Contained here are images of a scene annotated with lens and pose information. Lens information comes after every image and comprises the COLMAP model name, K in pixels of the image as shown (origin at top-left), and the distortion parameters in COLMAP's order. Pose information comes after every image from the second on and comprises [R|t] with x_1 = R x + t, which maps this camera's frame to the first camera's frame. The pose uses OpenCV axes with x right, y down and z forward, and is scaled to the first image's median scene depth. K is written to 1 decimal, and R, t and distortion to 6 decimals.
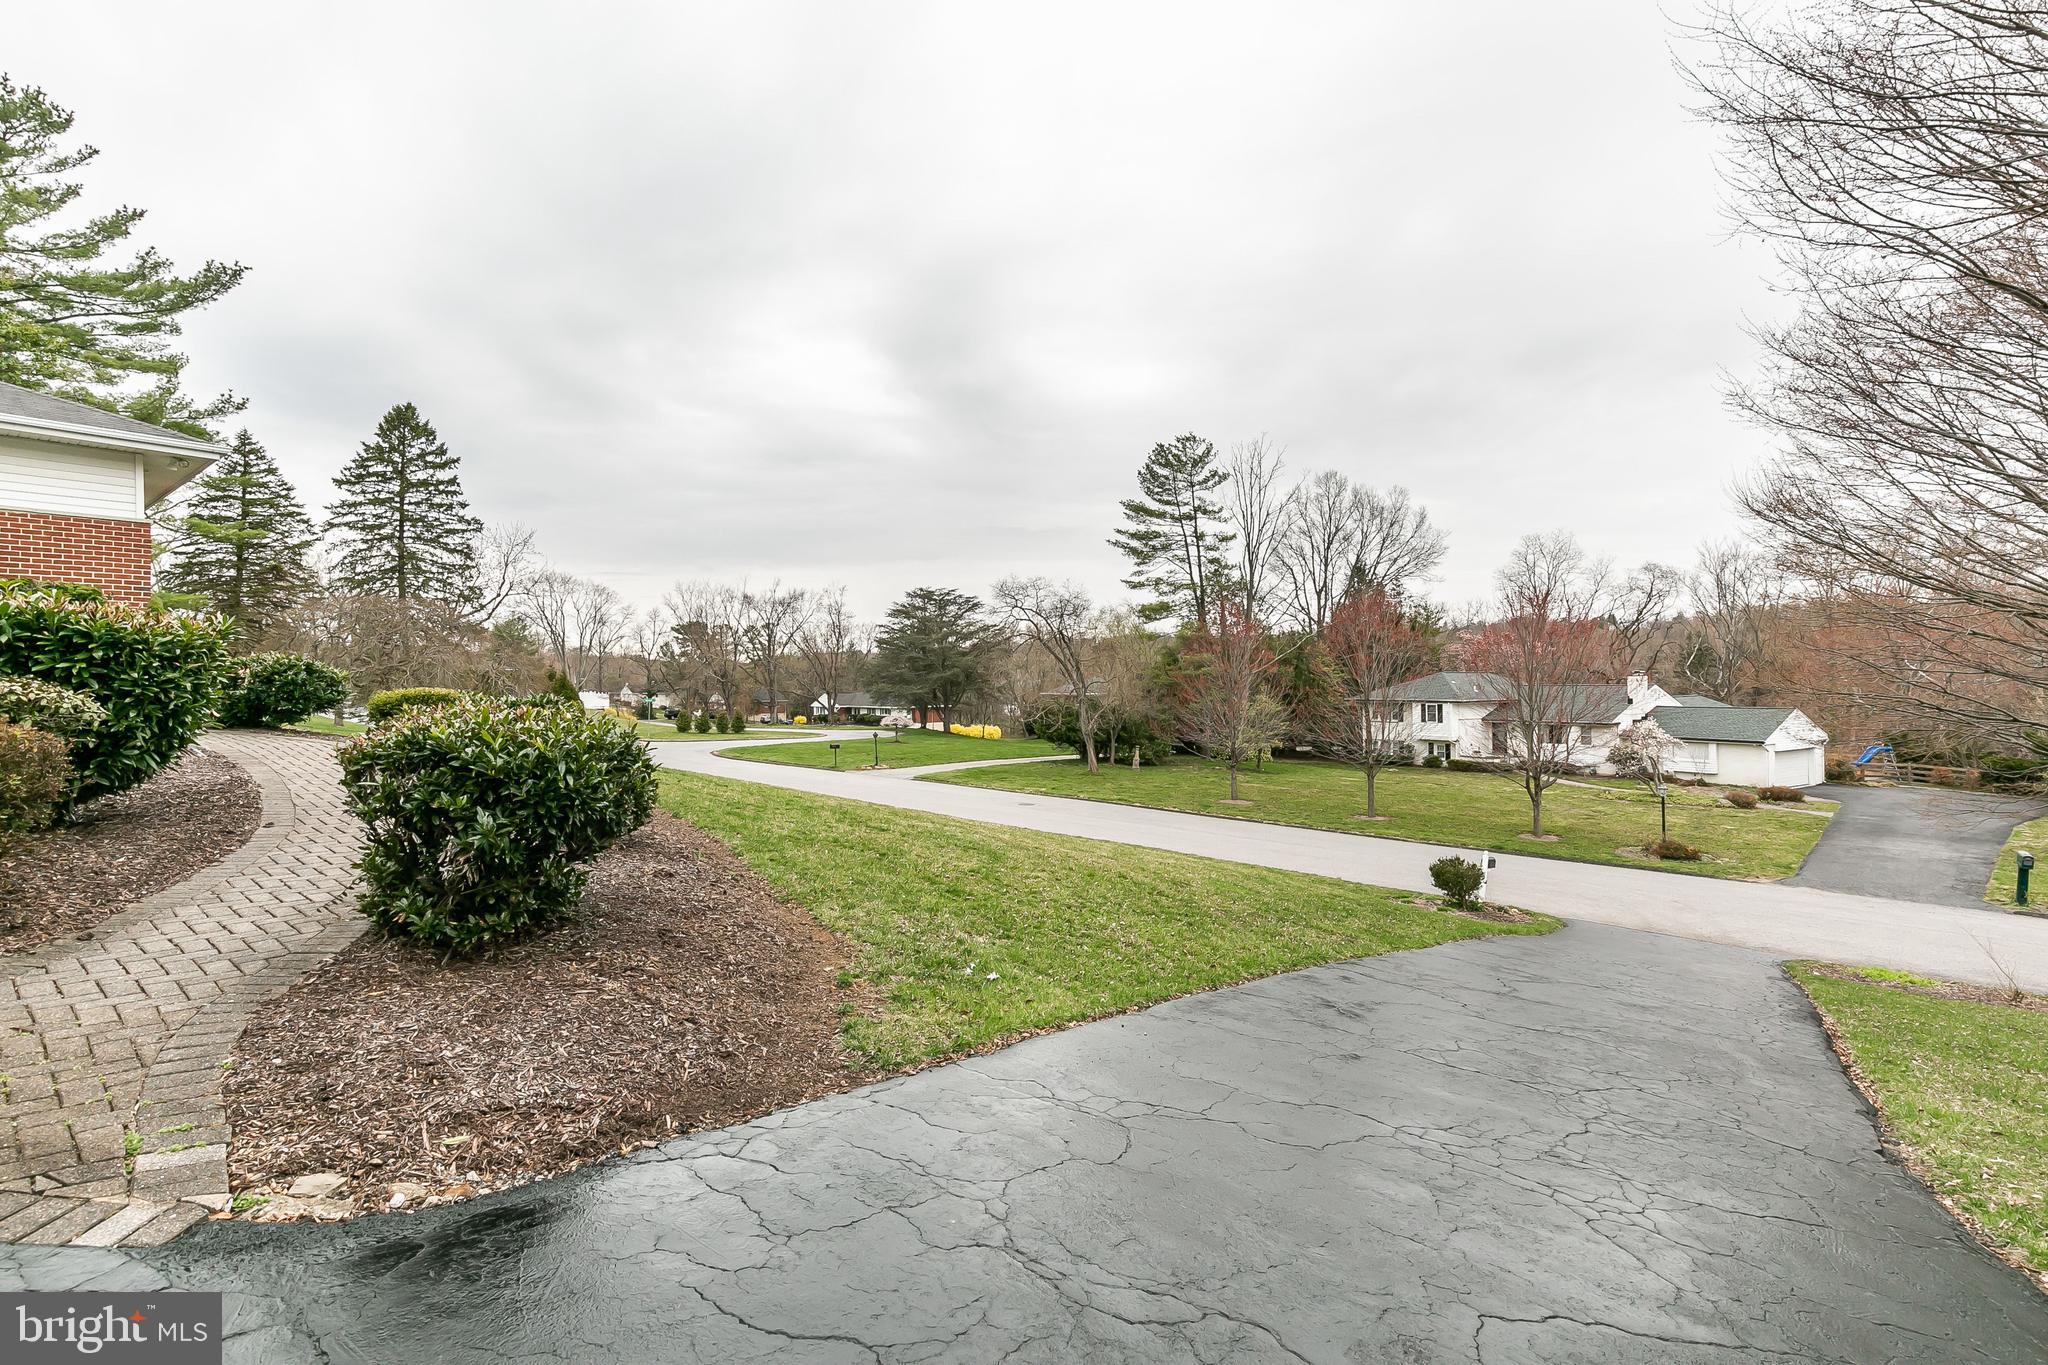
lens RADIAL K [[930.5, 0, 1053.7], [0, 930.5, 678.0], [0, 0, 1]] dist [-0.000708, -0.000320]
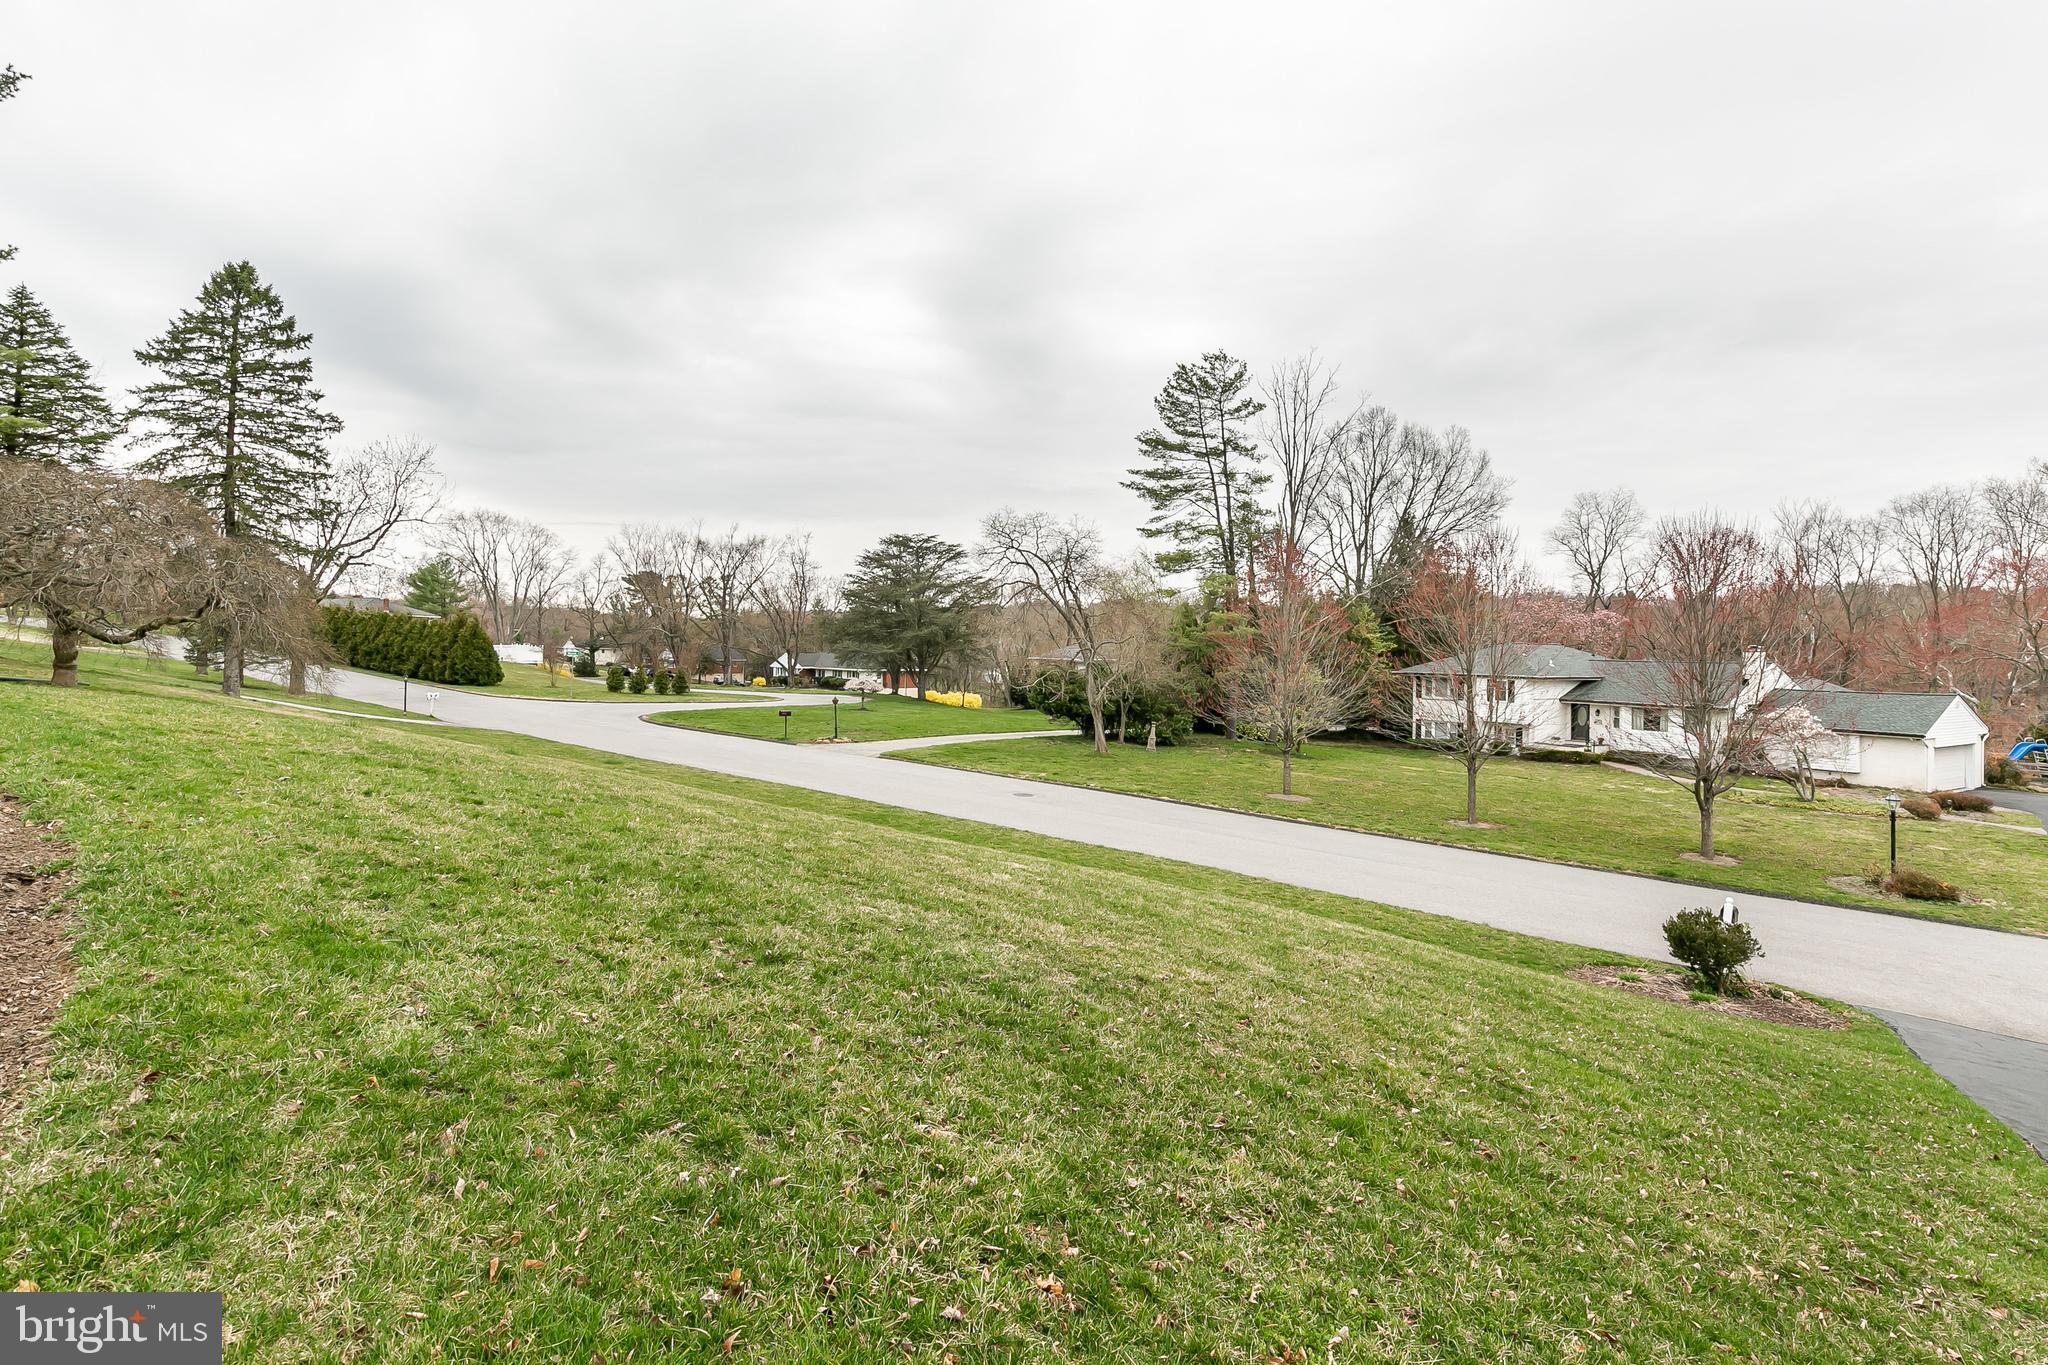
lens RADIAL K [[854.2, 0, 1028.0], [0, 854.2, 643.5], [0, 0, 1]] dist [0.000773, 0.000349]
pose [[0.999604, 0.024957, 0.012974, -0.031090], [-0.024836, 0.999647, -0.009419, 0.012788], [-0.013204, 0.009093, 0.999871, 0.230212]]
